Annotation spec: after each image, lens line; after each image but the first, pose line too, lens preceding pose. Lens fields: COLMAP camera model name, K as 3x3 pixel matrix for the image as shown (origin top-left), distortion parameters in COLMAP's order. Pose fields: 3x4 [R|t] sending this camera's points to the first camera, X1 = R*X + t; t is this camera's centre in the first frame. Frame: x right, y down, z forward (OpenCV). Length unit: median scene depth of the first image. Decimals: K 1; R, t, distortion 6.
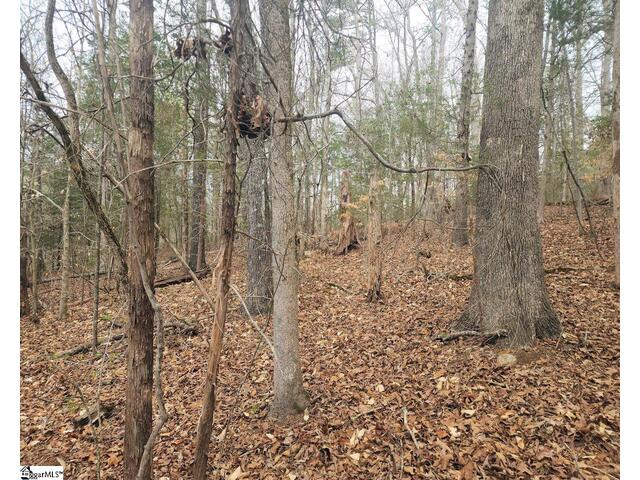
lens RADIAL K [[394.0, 0, 319.0], [0, 394.0, 242.0], [0, 0, 1]] dist [0.058589, -0.051808]
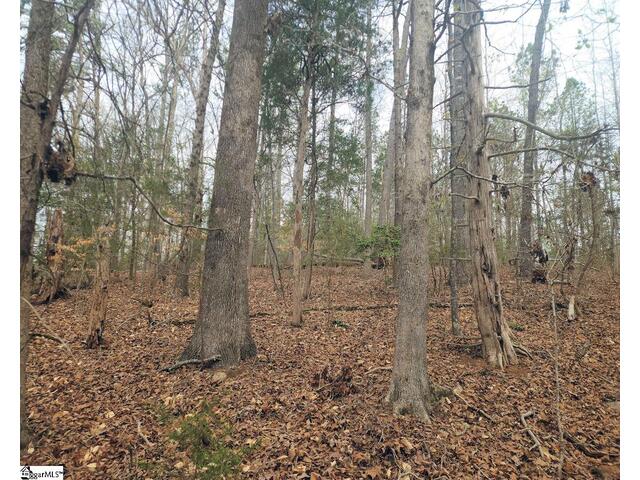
lens RADIAL K [[394.0, 0, 319.0], [0, 394.0, 242.0], [0, 0, 1]] dist [0.058589, -0.051808]
pose [[0.772430, 0.116720, 0.624282, -0.128457], [-0.027424, 0.988180, -0.150825, 0.044340], [-0.634507, 0.099381, 0.766501, -0.222589]]
